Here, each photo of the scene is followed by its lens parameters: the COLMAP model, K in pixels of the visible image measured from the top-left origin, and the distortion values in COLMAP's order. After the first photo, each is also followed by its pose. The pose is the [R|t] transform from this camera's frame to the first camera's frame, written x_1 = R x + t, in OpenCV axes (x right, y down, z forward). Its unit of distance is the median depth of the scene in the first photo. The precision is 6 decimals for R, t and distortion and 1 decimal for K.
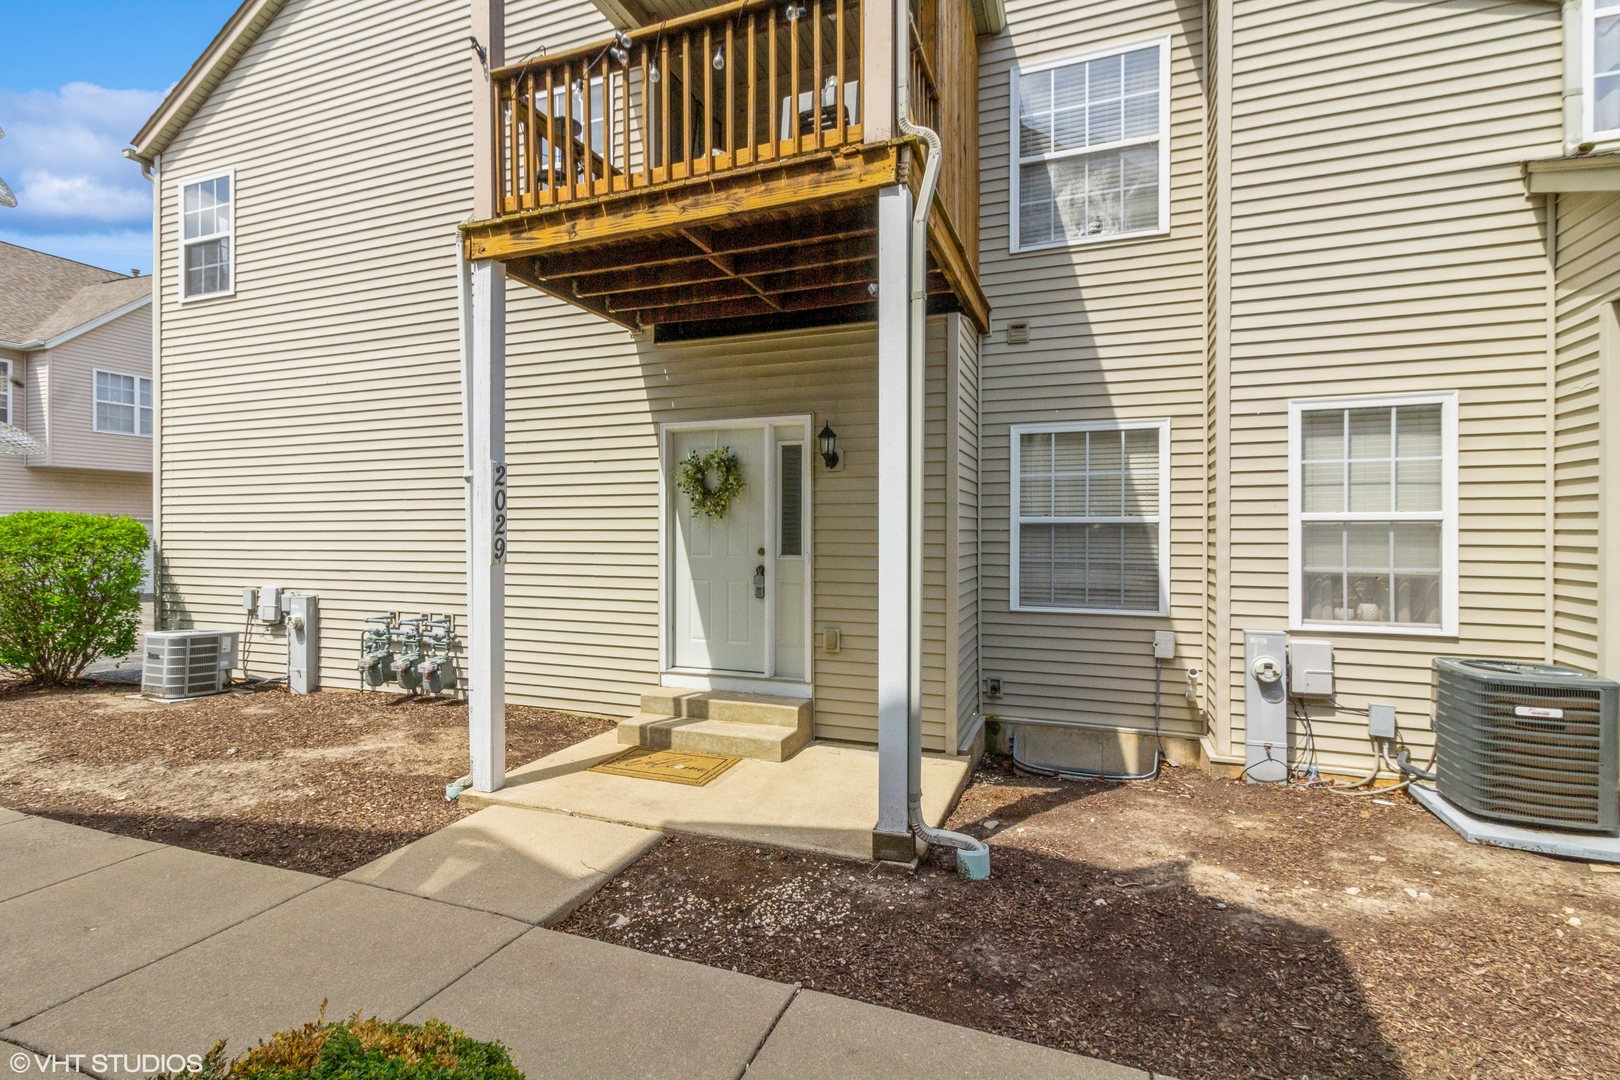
lens RADIAL K [[768.1, 0, 807.3], [0, 768.1, 528.8], [0, 0, 1]] dist [0.010315, -0.001043]
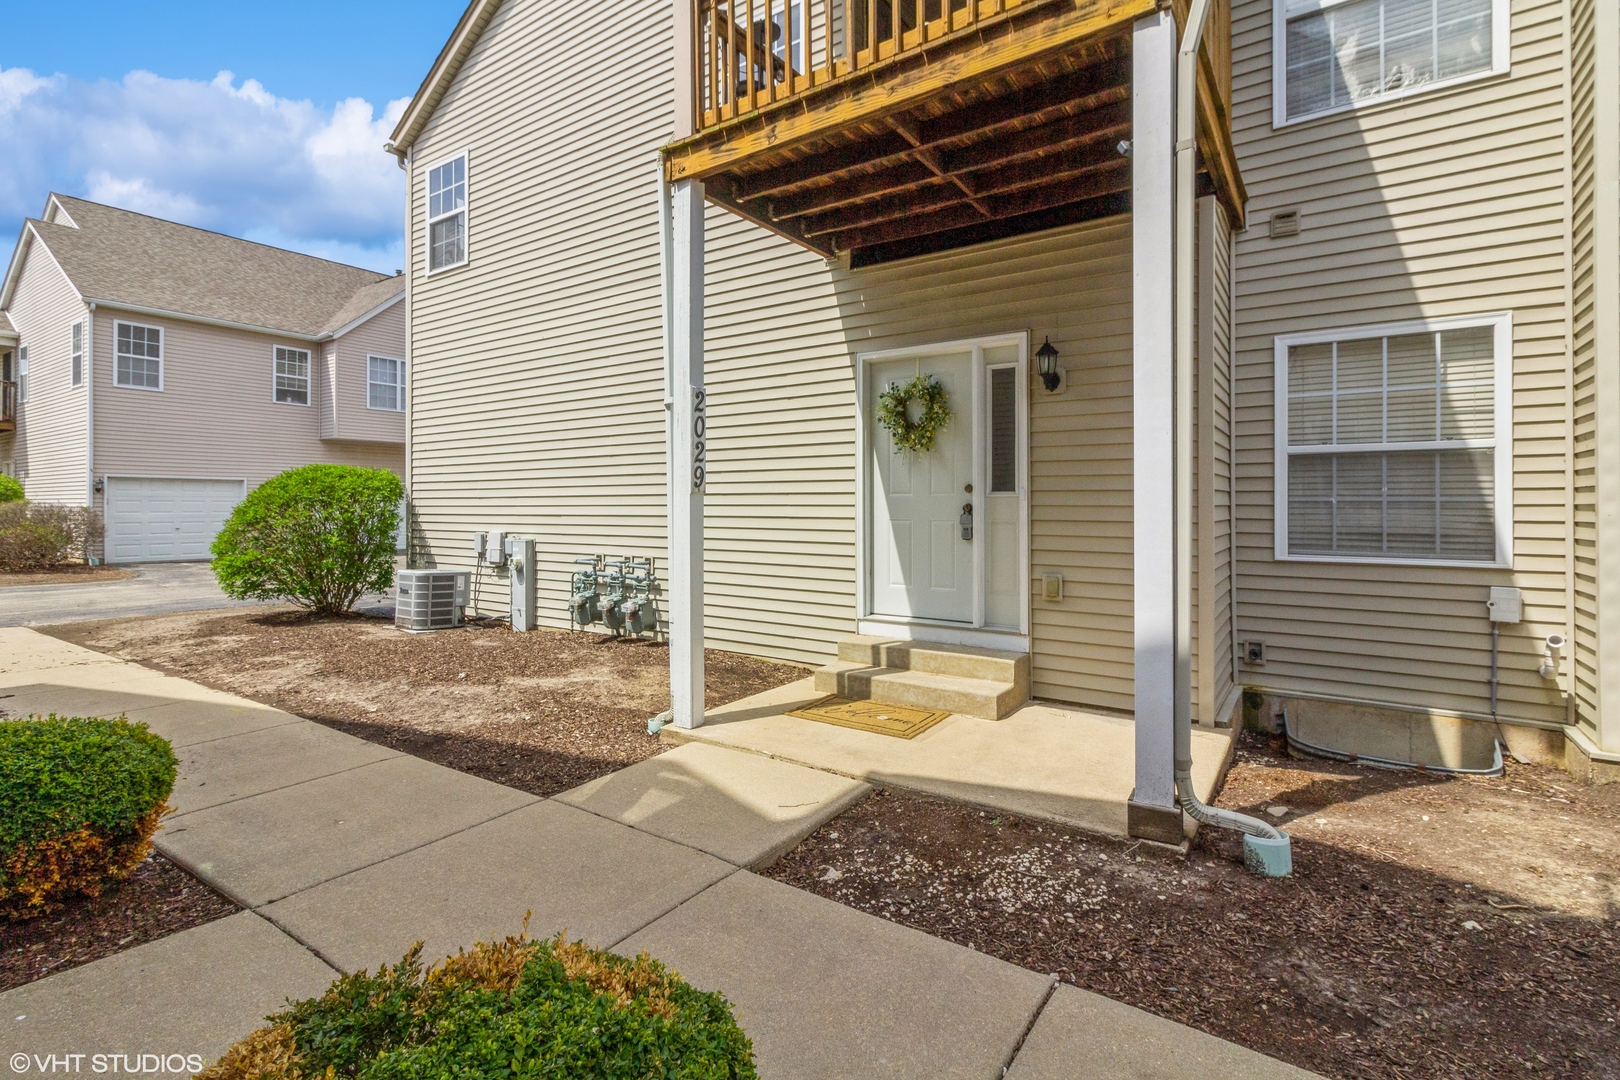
lens RADIAL K [[768.1, 0, 795.3], [0, 768.1, 497.8], [0, 0, 1]] dist [0.010315, -0.001043]
pose [[0.970425, -0.003933, -0.241370, -0.042884], [0.002005, 0.999964, -0.008235, 0.052667], [0.241394, 0.007507, 0.970398, 0.079989]]
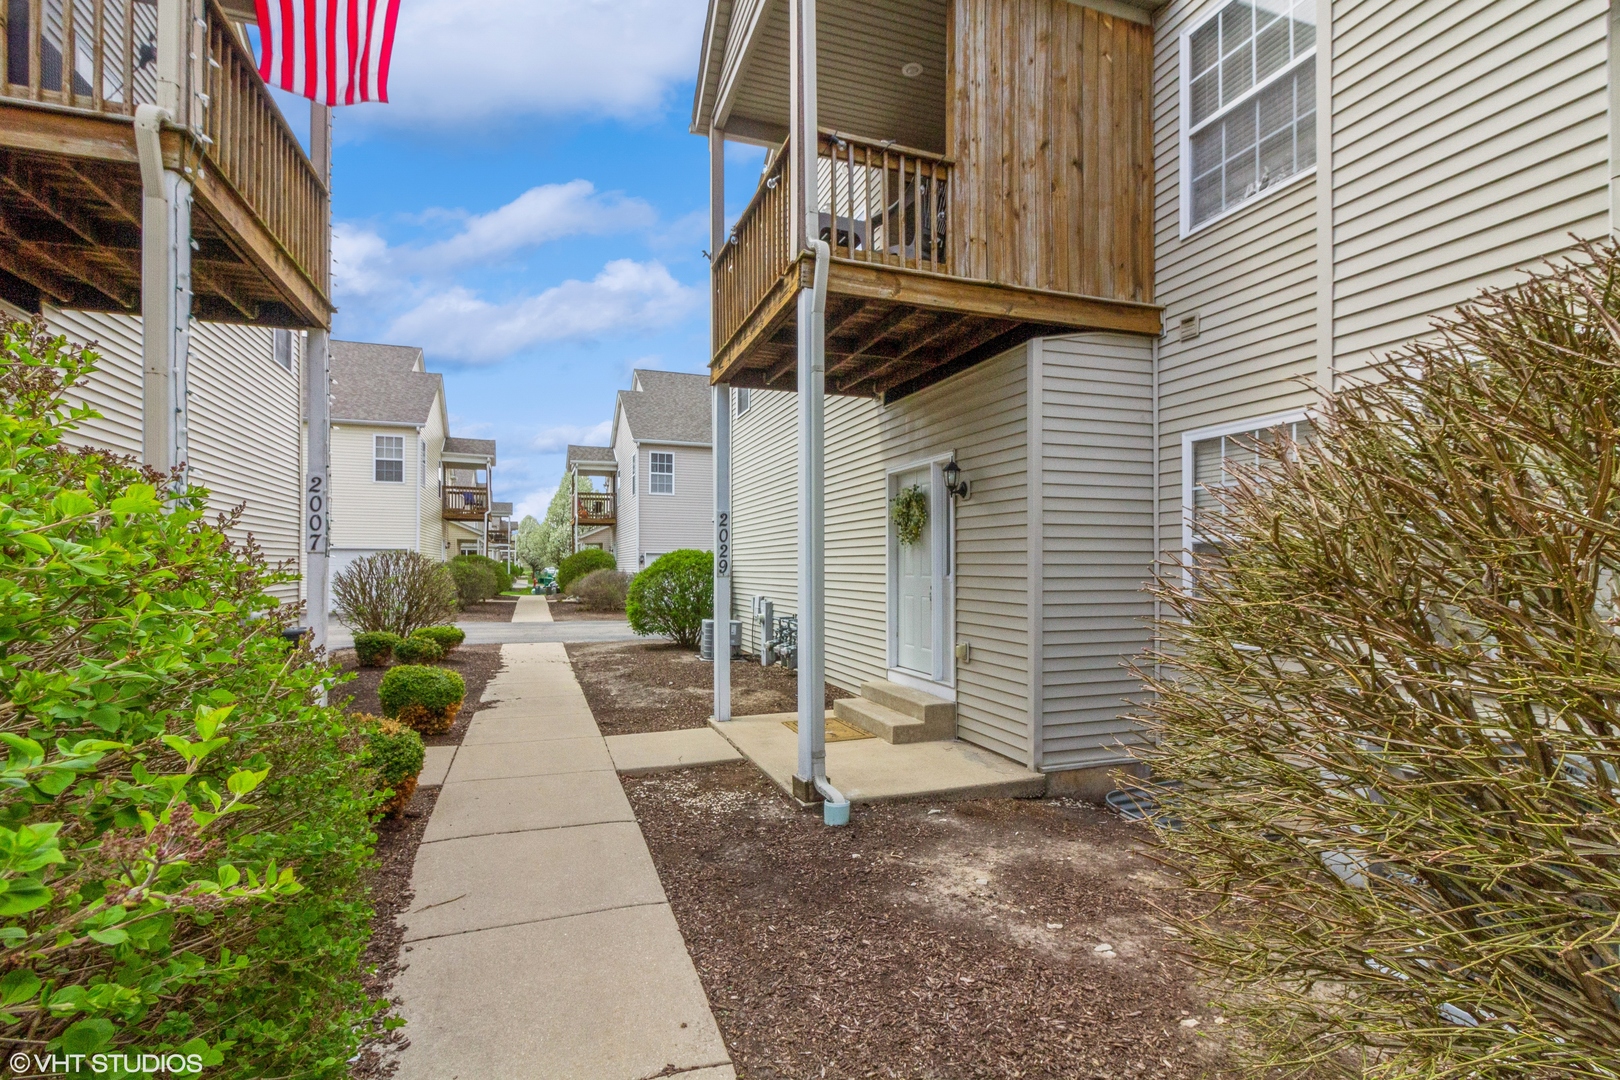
lens RADIAL K [[768.1, 0, 805.3], [0, 768.1, 567.1], [0, 0, 1]] dist [0.010315, -0.001043]
pose [[0.641965, 0.001843, -0.766732, 0.770222], [-0.001402, 0.999998, 0.001229, 0.022342], [0.766733, 0.000286, 0.641967, 0.109875]]
